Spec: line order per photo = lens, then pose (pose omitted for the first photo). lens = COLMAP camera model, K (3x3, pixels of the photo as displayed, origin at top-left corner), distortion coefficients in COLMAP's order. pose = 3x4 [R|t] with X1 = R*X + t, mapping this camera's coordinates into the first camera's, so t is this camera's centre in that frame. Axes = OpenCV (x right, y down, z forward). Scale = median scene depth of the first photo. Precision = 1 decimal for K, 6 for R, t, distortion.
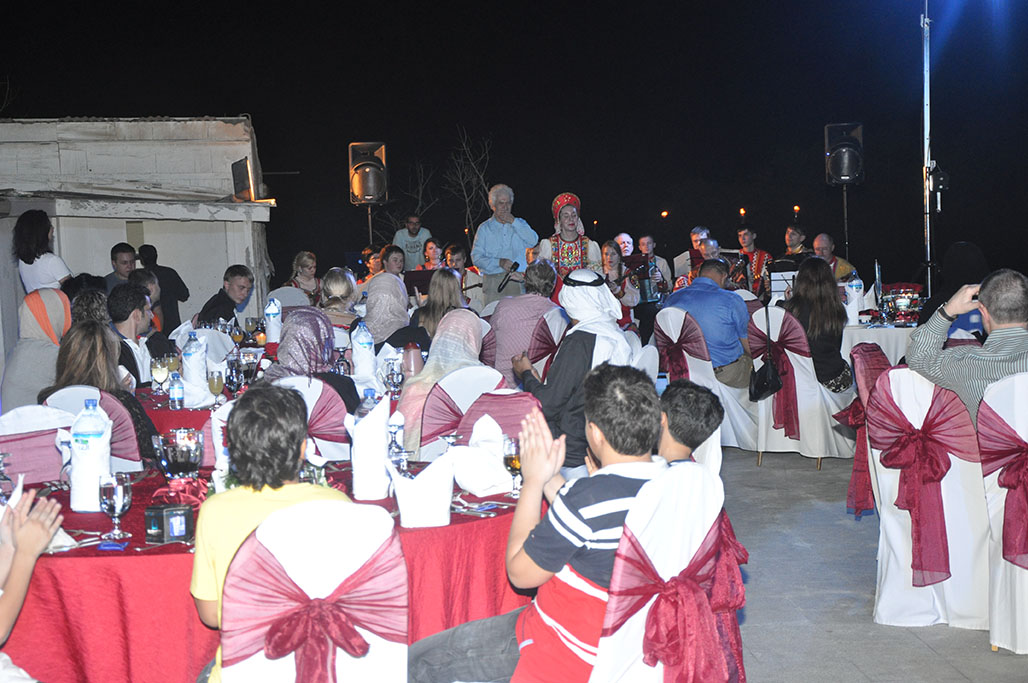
lens RADIAL K [[2244.7, 0, 514.0], [0, 2244.7, 341.5], [0, 0, 1]] dist [0.476548, 0.087696]
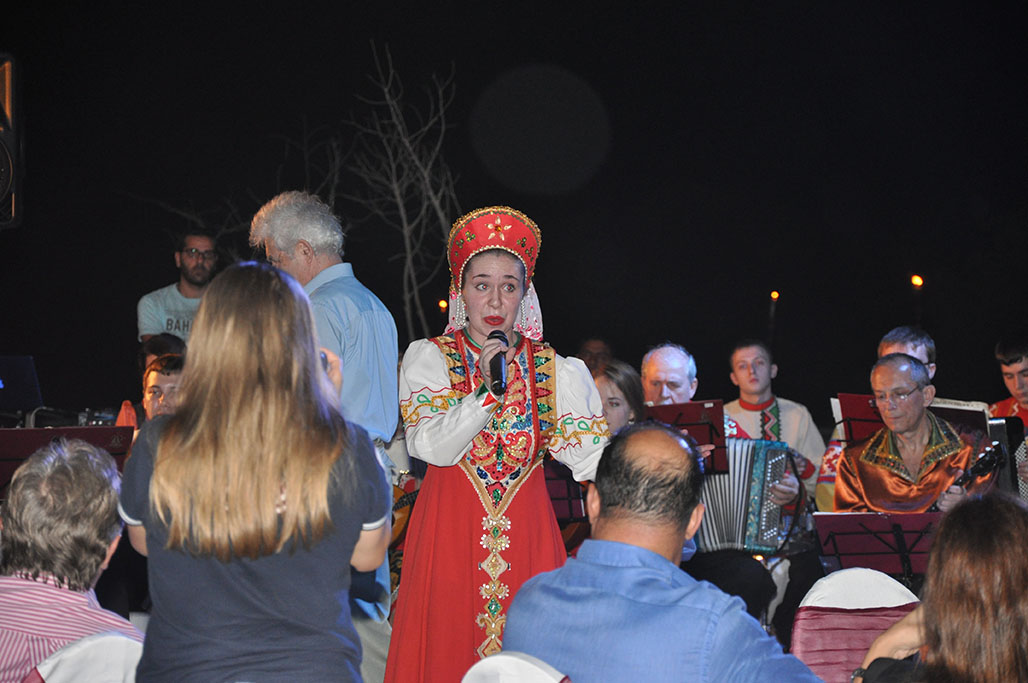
lens RADIAL K [[4605.6, 0, 514.0], [0, 4605.6, 341.5], [0, 0, 1]] dist [2.059907, 0.642879]
pose [[0.998650, 0.040016, -0.033128, 0.049983], [-0.041317, 0.998362, -0.039574, -0.018254], [0.031490, 0.040890, 0.998667, 0.291438]]
